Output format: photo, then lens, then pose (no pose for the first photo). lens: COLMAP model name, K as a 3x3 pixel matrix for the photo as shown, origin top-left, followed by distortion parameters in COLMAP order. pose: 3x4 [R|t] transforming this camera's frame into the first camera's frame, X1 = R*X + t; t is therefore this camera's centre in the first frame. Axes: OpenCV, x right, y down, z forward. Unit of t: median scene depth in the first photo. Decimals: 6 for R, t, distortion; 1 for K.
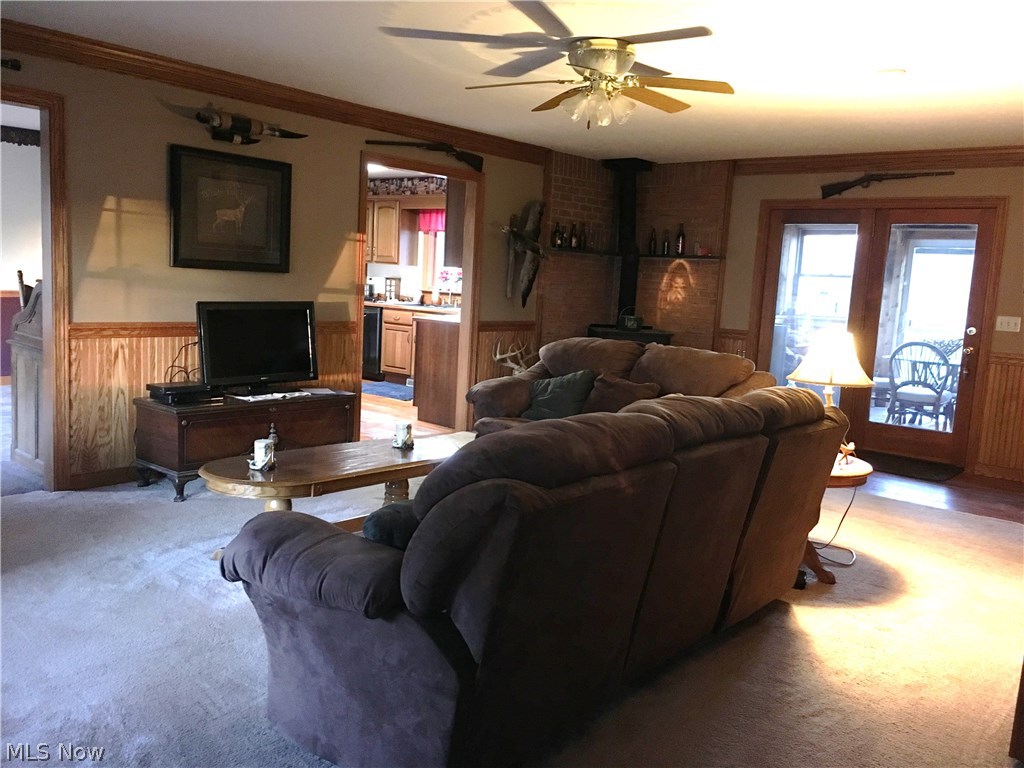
lens RADIAL K [[868.2, 0, 508.5], [0, 868.2, 386.1], [0, 0, 1]] dist [0.006991, 0.000128]
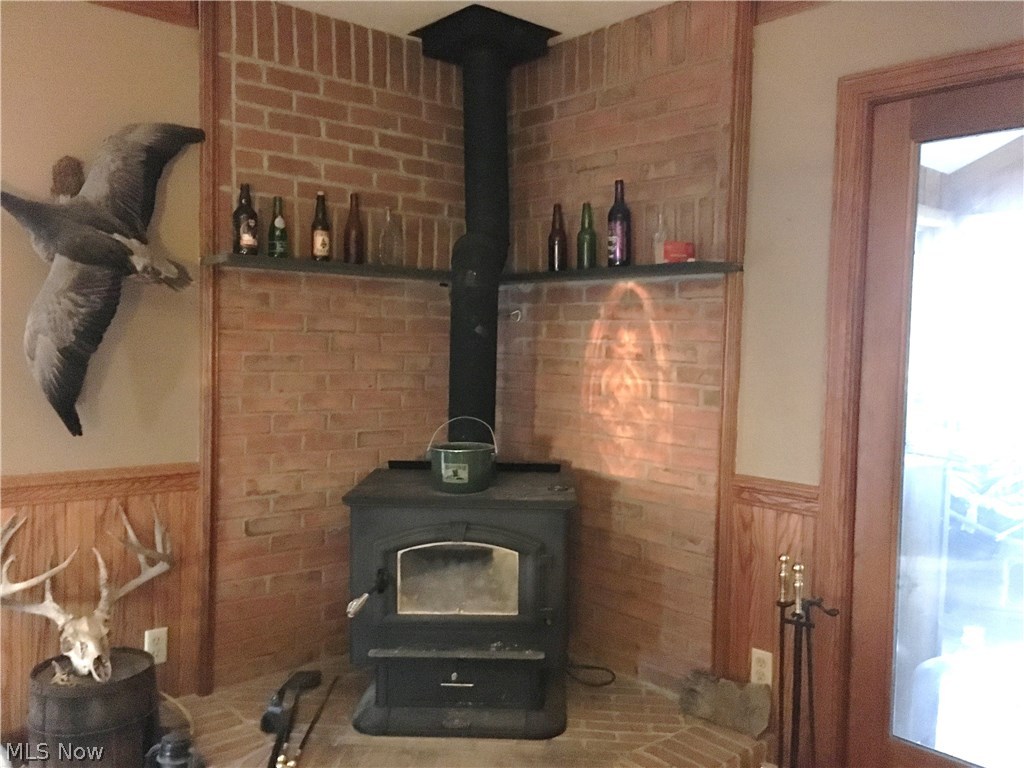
lens RADIAL K [[868.2, 0, 515.1], [0, 868.2, 380.6], [0, 0, 1]] dist [0.006991, 0.000128]
pose [[0.990965, -0.026237, -0.131528, 0.200387], [0.015504, 0.996514, -0.081967, -0.075256], [0.133220, 0.079187, 0.987918, 0.640332]]
